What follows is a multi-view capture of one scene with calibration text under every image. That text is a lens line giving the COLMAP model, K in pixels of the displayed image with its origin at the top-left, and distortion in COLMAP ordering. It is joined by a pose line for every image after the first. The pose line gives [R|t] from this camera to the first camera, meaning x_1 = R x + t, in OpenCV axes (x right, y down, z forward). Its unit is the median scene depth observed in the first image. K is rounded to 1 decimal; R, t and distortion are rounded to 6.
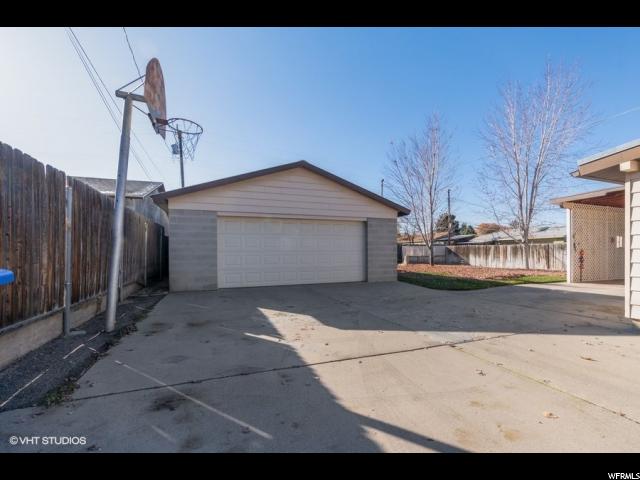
lens RADIAL K [[285.0, 0, 319.0], [0, 285.0, 252.6], [0, 0, 1]] dist [0.004109, 0.000234]
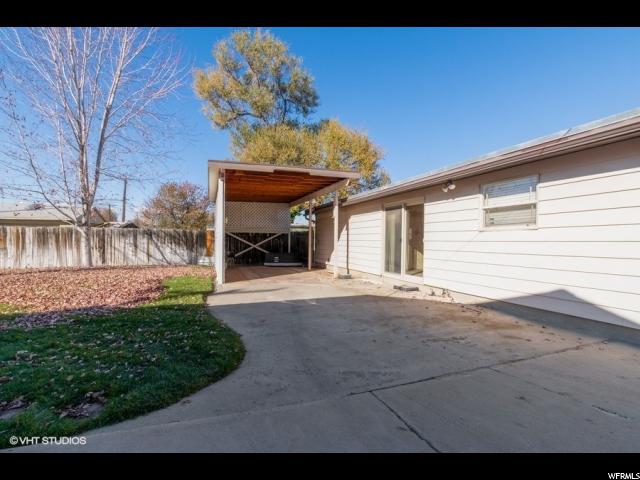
lens RADIAL K [[285.0, 0, 319.0], [0, 285.0, 241.0], [0, 0, 1]] dist [0.004109, 0.000234]
pose [[0.021887, 0.002395, 0.999758, 0.093543], [-0.008839, 0.999959, -0.002202, -0.001763], [-0.999721, -0.008789, 0.021908, 0.369768]]
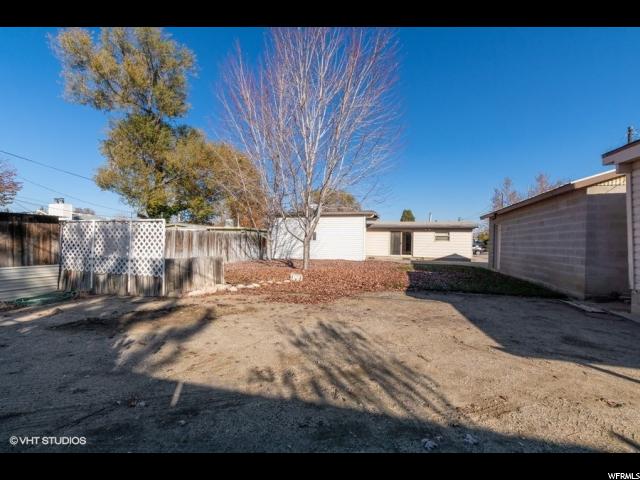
lens RADIAL K [[285.0, 0, 319.6], [0, 285.0, 240.4], [0, 0, 1]] dist [0.004109, 0.000234]
pose [[-0.772027, -0.008396, 0.635534, 0.025725], [-0.013719, 0.999900, -0.003457, -0.006492], [-0.635441, -0.011388, -0.772065, 1.204291]]
